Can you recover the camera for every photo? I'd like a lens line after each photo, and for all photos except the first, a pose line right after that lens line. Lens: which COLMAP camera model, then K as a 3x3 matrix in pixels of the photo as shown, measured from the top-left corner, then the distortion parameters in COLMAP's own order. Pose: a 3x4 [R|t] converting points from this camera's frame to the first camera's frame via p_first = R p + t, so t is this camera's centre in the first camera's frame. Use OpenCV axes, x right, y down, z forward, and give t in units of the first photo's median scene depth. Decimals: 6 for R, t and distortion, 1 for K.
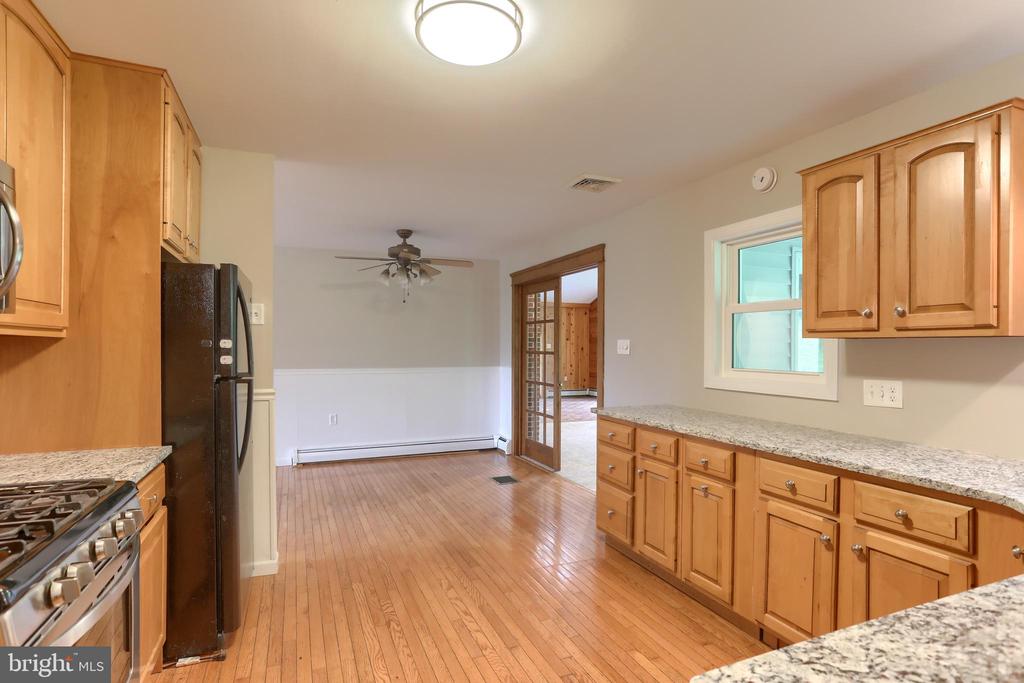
lens RADIAL K [[518.3, 0, 514.6], [0, 518.3, 346.6], [0, 0, 1]] dist [-0.023730, 0.003045]
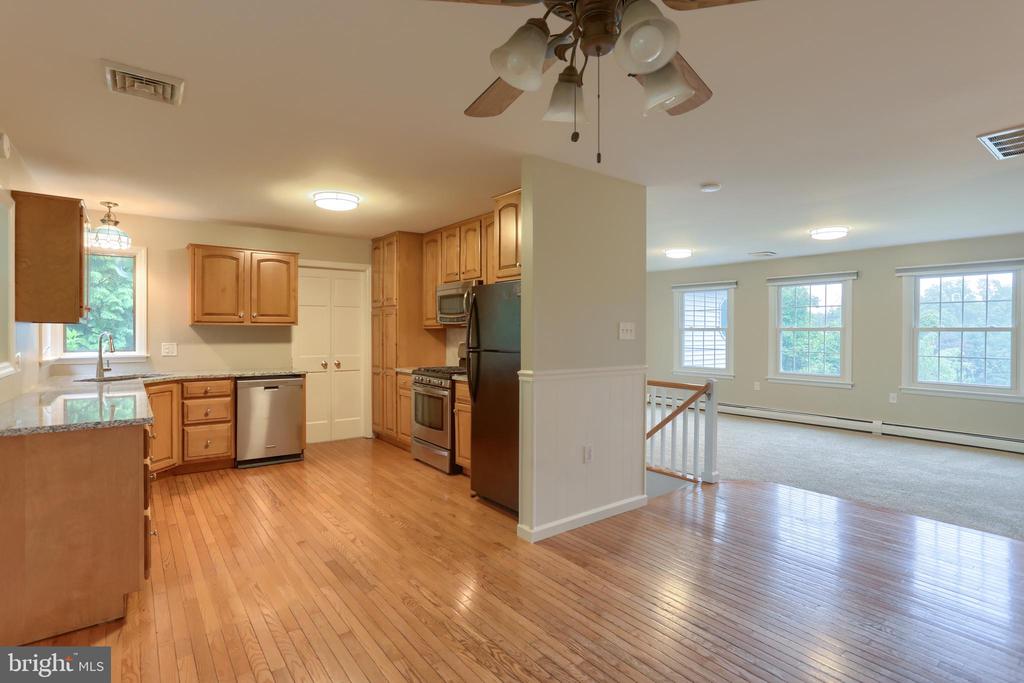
lens RADIAL K [[518.3, 0, 511.7], [0, 518.3, 342.4], [0, 0, 1]] dist [-0.023730, 0.003045]
pose [[-0.970338, -0.000555, -0.241751, -0.194847], [-0.005164, 0.999817, 0.018428, 0.004301], [0.241696, 0.019130, -0.970163, 2.242006]]
